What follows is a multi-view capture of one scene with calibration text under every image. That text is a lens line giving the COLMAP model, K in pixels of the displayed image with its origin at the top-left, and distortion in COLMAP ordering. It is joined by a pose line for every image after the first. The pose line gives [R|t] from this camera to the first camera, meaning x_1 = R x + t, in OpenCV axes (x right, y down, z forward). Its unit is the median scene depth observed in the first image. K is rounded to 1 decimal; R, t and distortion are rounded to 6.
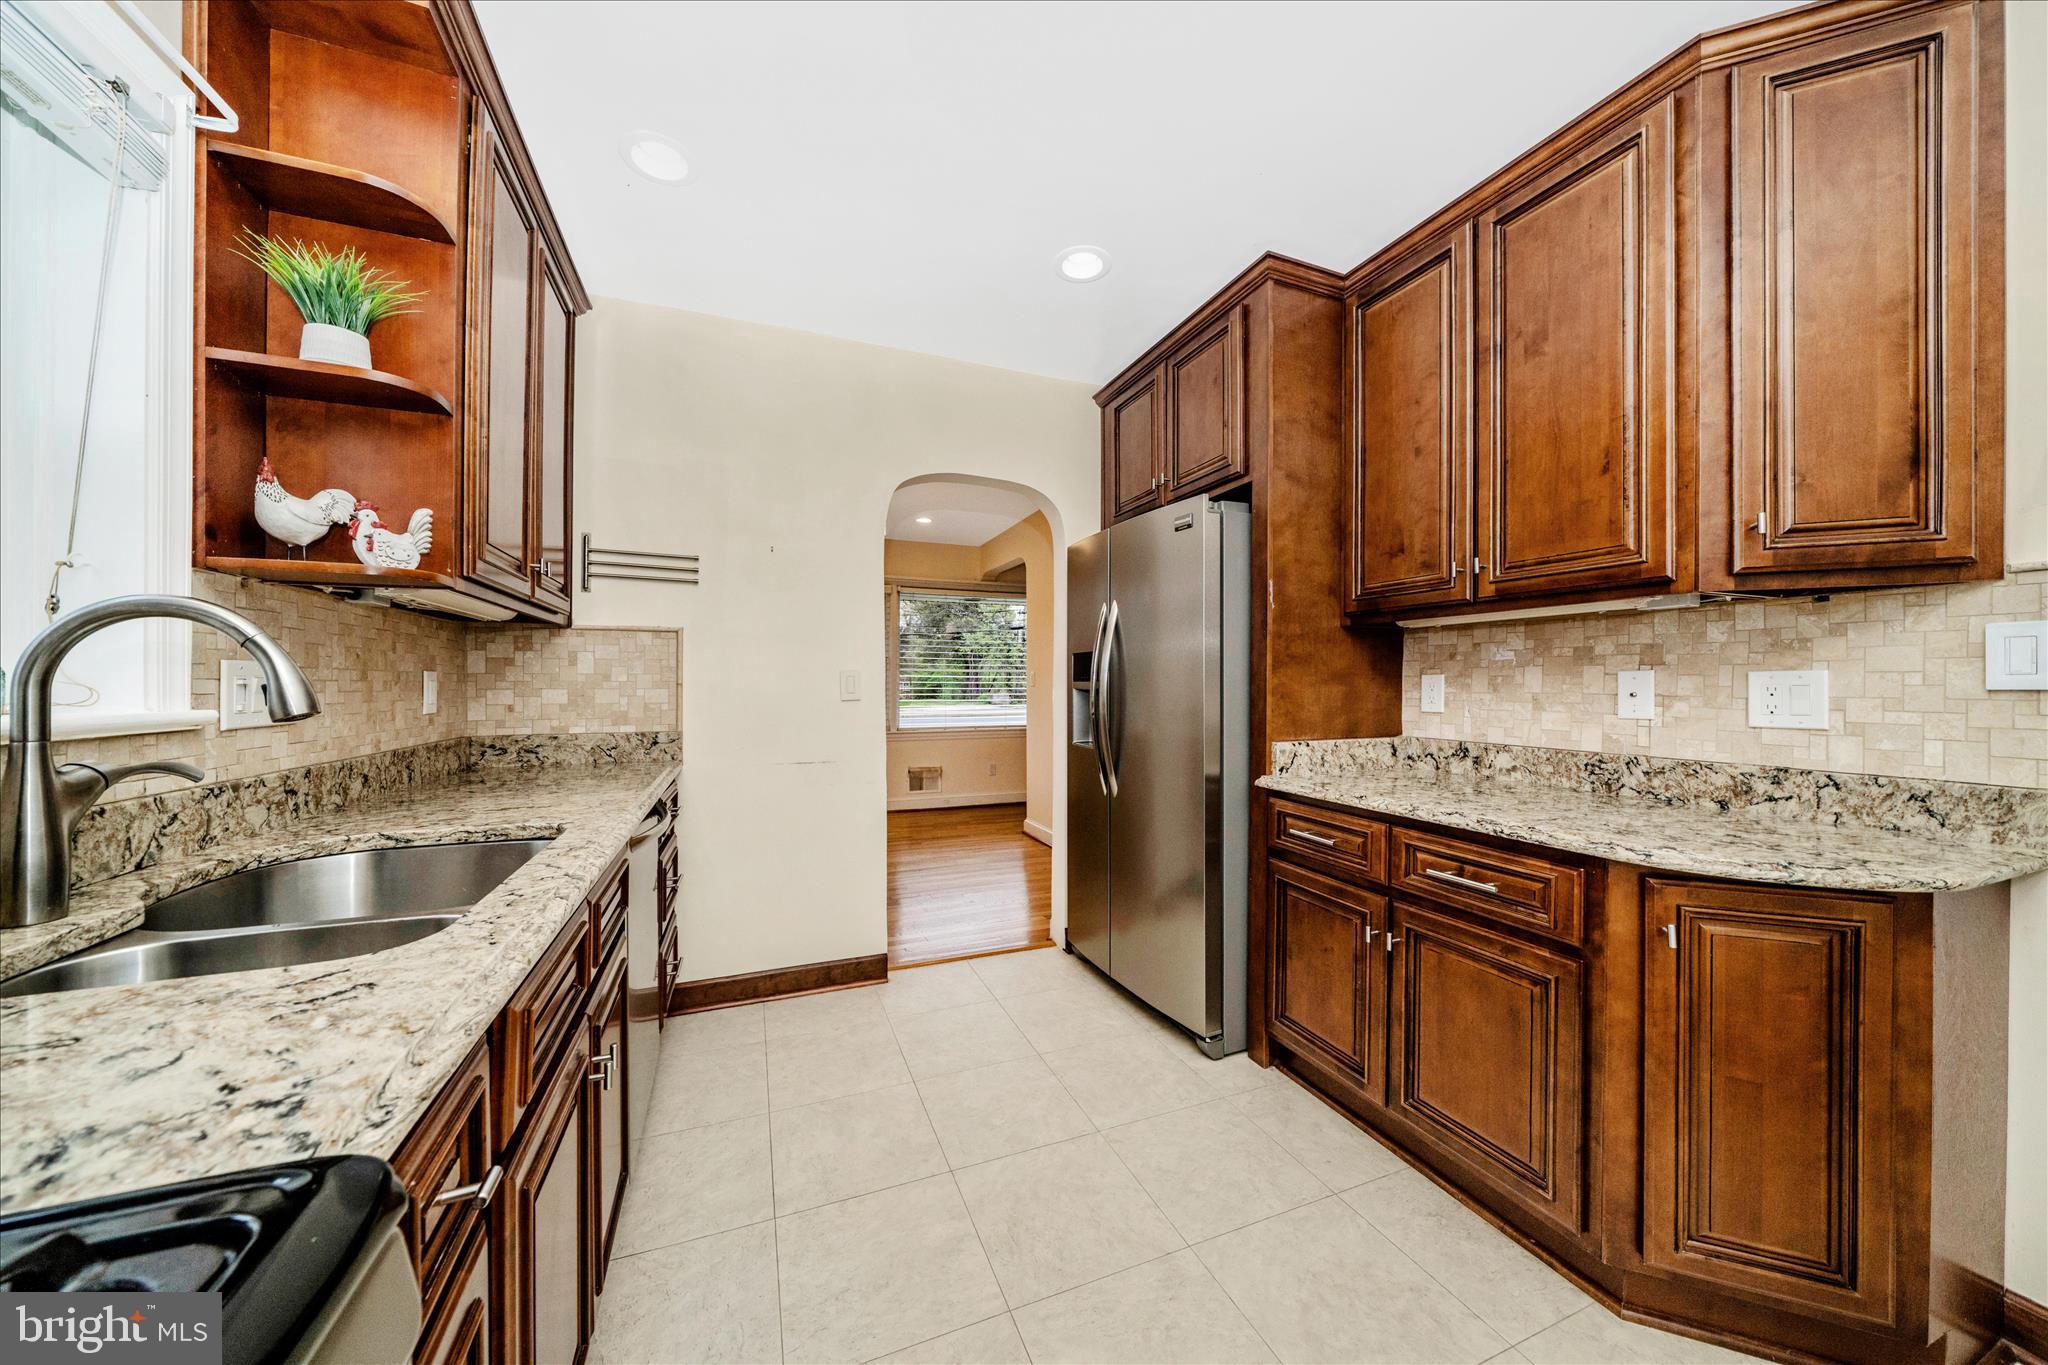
lens RADIAL K [[700.1, 0, 1022.4], [0, 700.1, 680.8], [0, 0, 1]] dist [-0.004530, -0.000024]
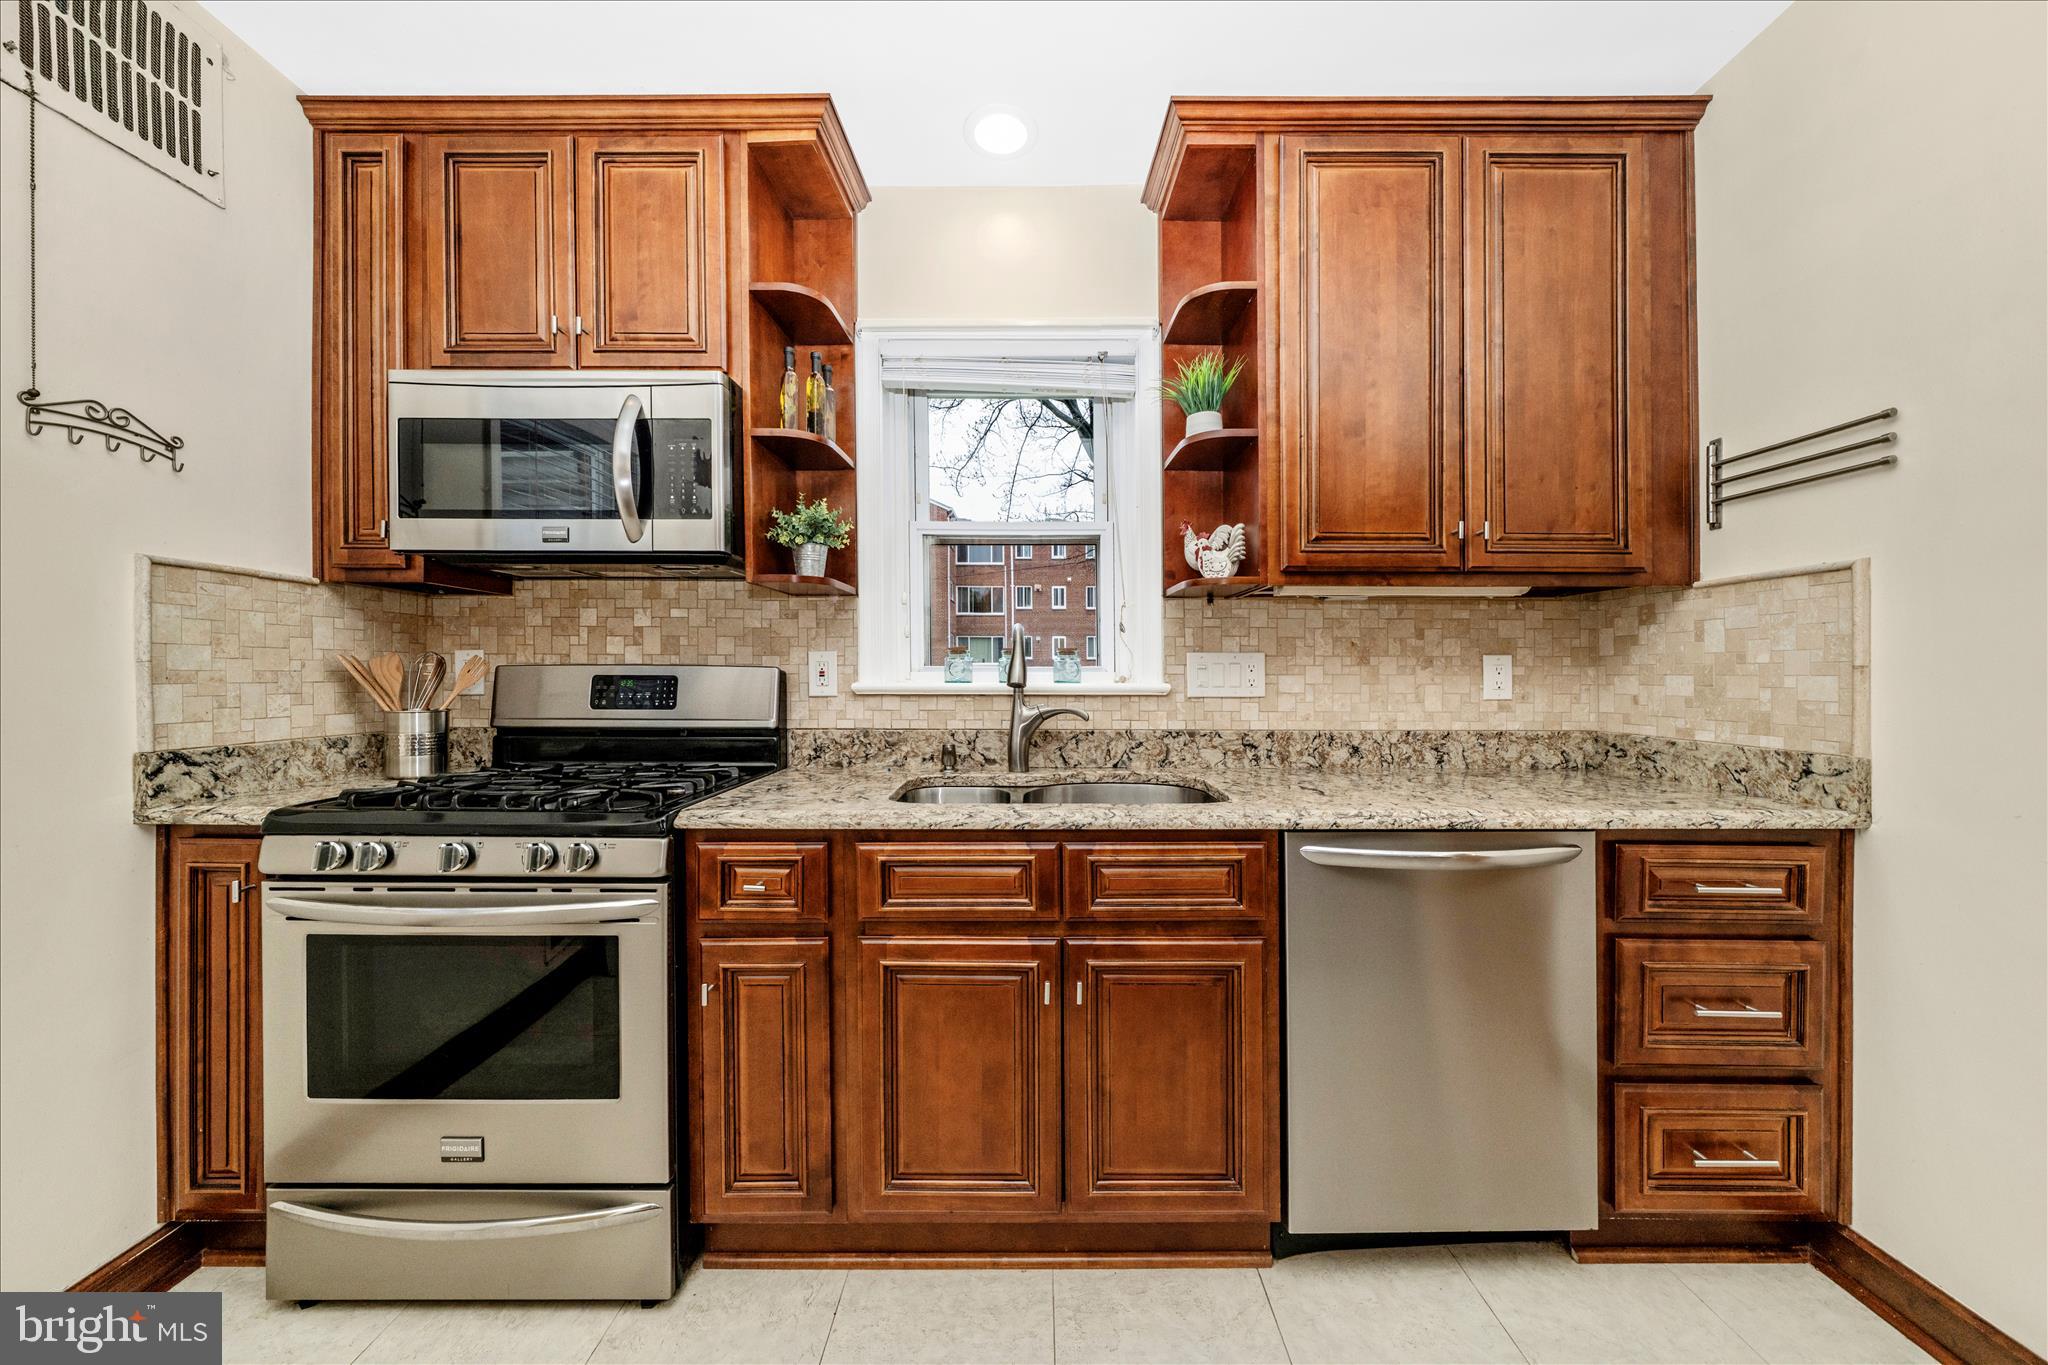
lens RADIAL K [[700.1, 0, 1046.3], [0, 700.1, 675.6], [0, 0, 1]] dist [-0.004530, -0.000024]
pose [[-0.357416, 0.002133, -0.933943, 0.310405], [0.000806, 0.999998, 0.001975, 0.013379], [0.933945, -0.000047, -0.357417, 0.876925]]
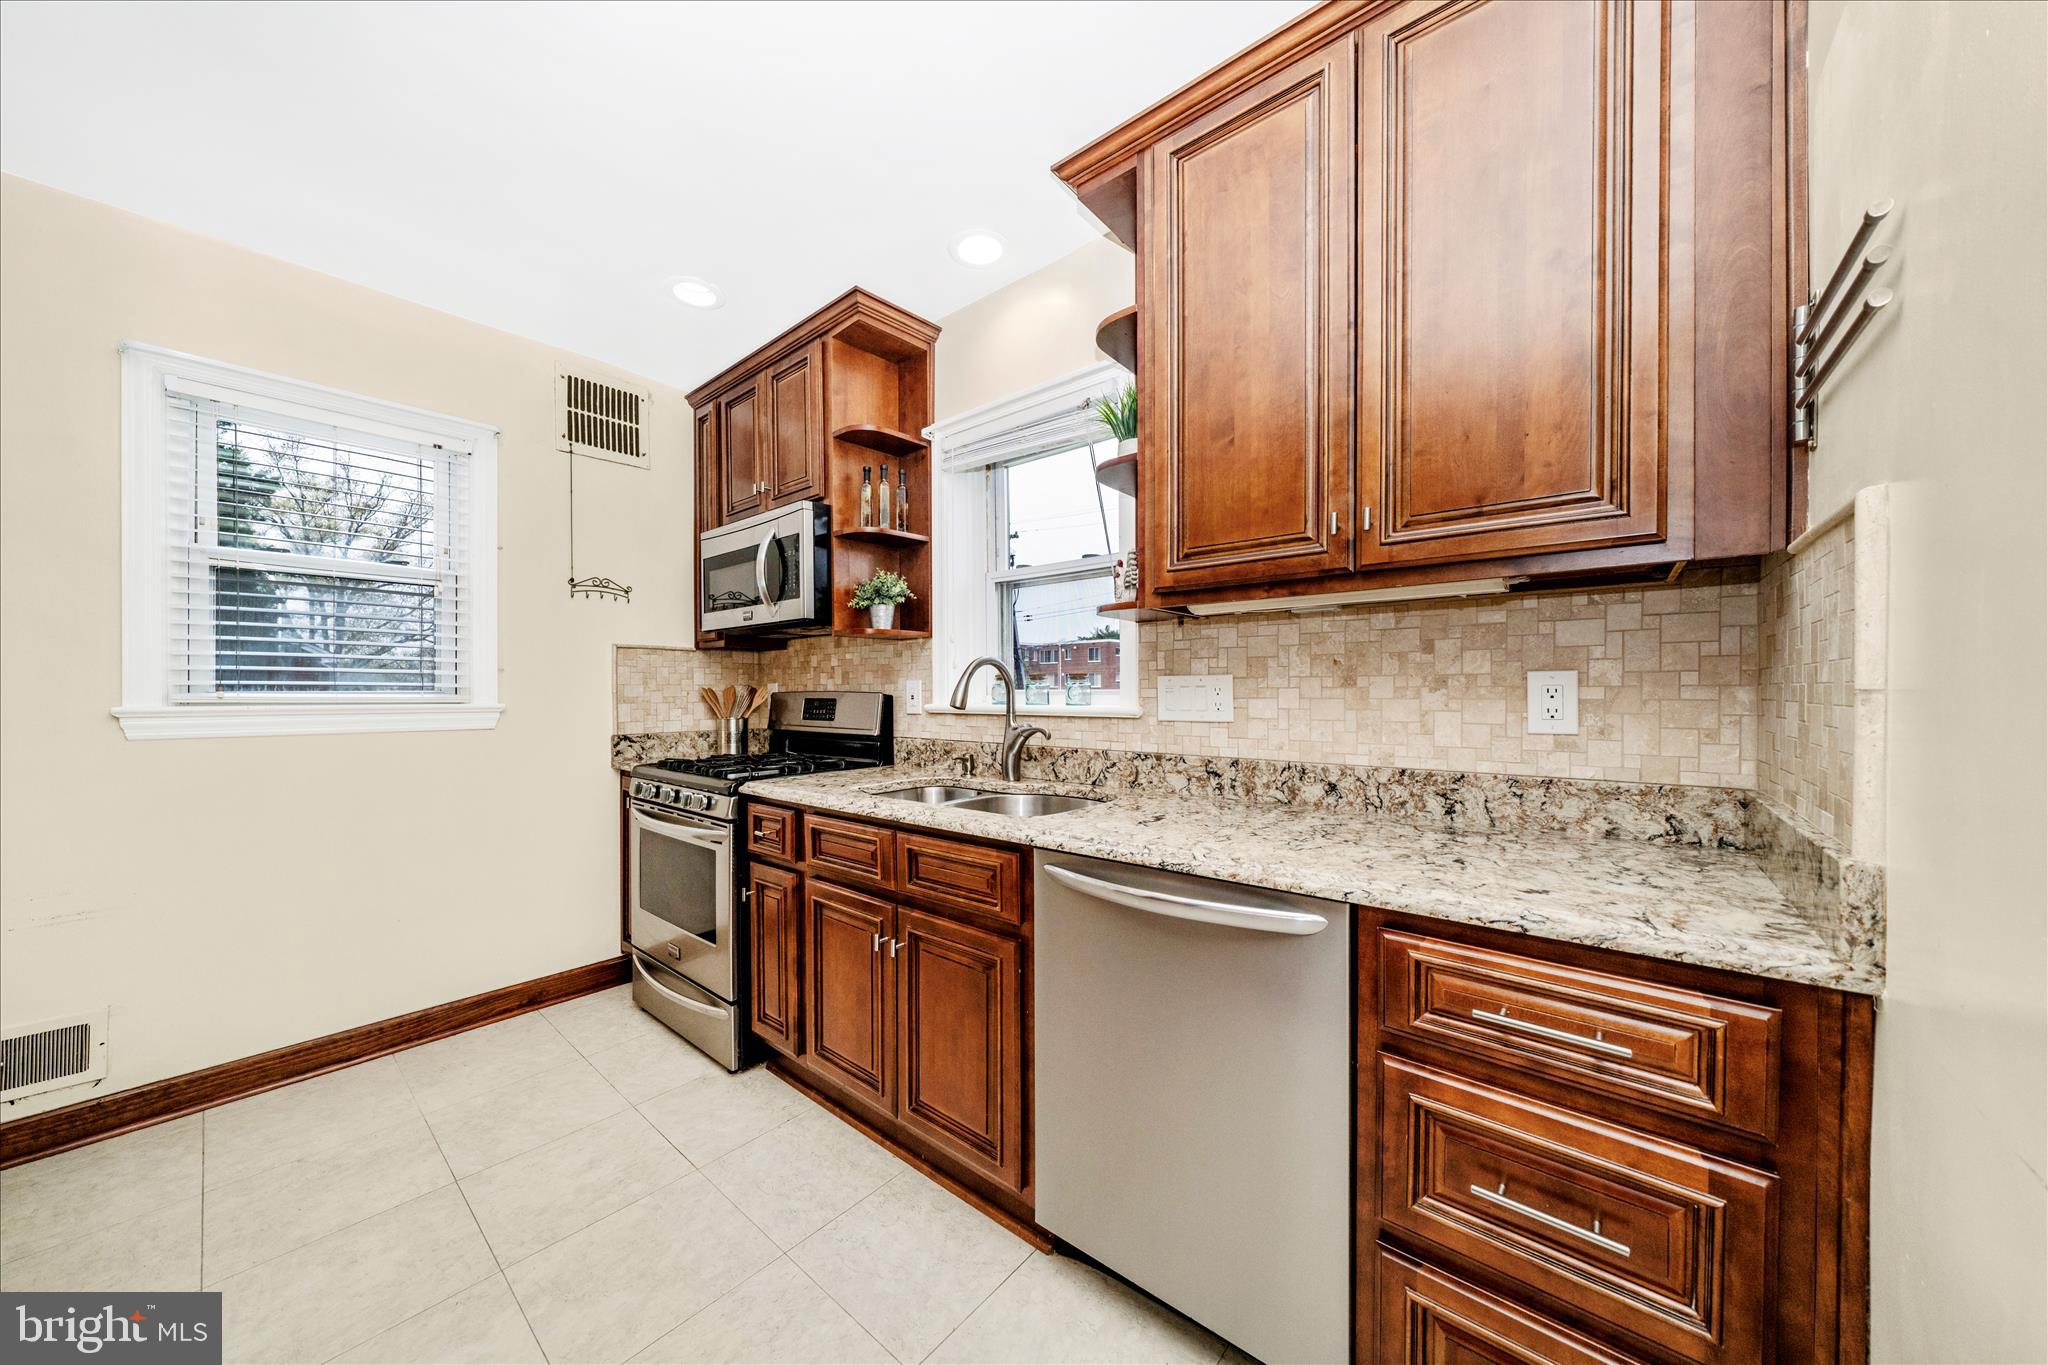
lens RADIAL K [[700.1, 0, 1019.4], [0, 700.1, 692.0], [0, 0, 1]] dist [-0.004530, -0.000024]
pose [[-0.880505, 0.006875, -0.473988, -0.084823], [0.007595, 0.999971, 0.000396, 0.002721], [0.473977, -0.003251, -0.880531, 1.554728]]
